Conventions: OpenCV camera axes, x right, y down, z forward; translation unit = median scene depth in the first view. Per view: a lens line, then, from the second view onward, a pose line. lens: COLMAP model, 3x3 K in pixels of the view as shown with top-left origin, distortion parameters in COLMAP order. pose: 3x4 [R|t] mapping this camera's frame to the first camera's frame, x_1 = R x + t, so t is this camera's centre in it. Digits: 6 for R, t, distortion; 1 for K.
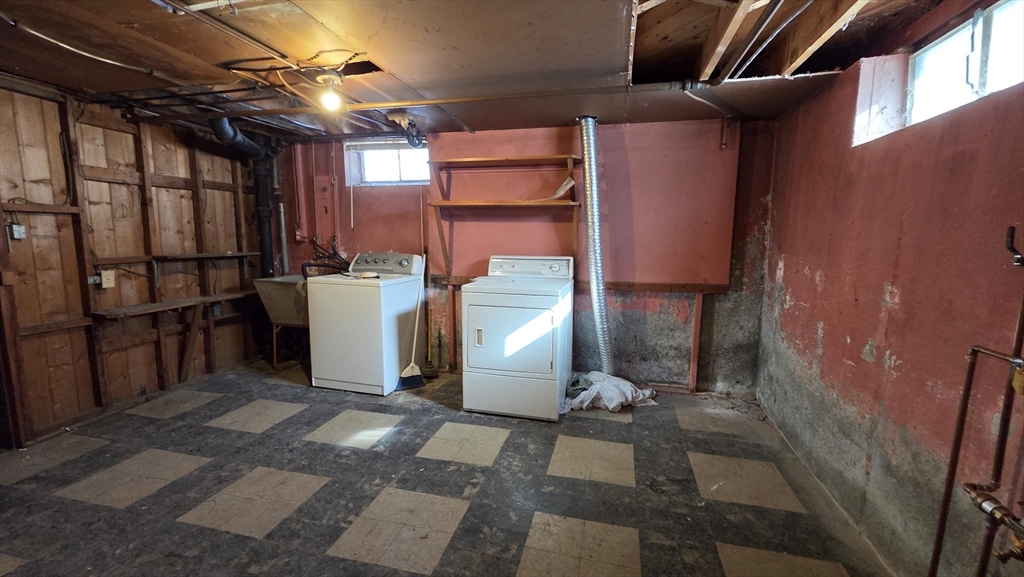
lens RADIAL K [[416.9, 0, 512.0], [0, 416.9, 288.5], [0, 0, 1]] dist [0.001677, -0.000201]
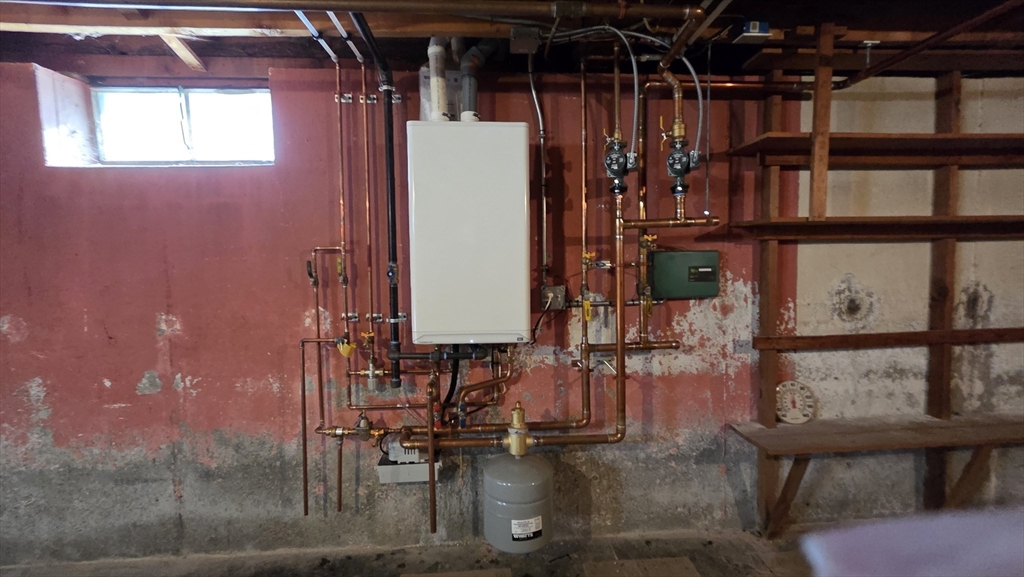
lens RADIAL K [[416.9, 0, 512.0], [0, 416.9, 288.5], [0, 0, 1]] dist [0.001677, -0.000201]
pose [[-0.291790, -0.069824, 0.953930, -0.348524], [0.133991, 0.984513, 0.113048, -0.073655], [-0.947051, 0.160805, -0.277915, 0.446973]]
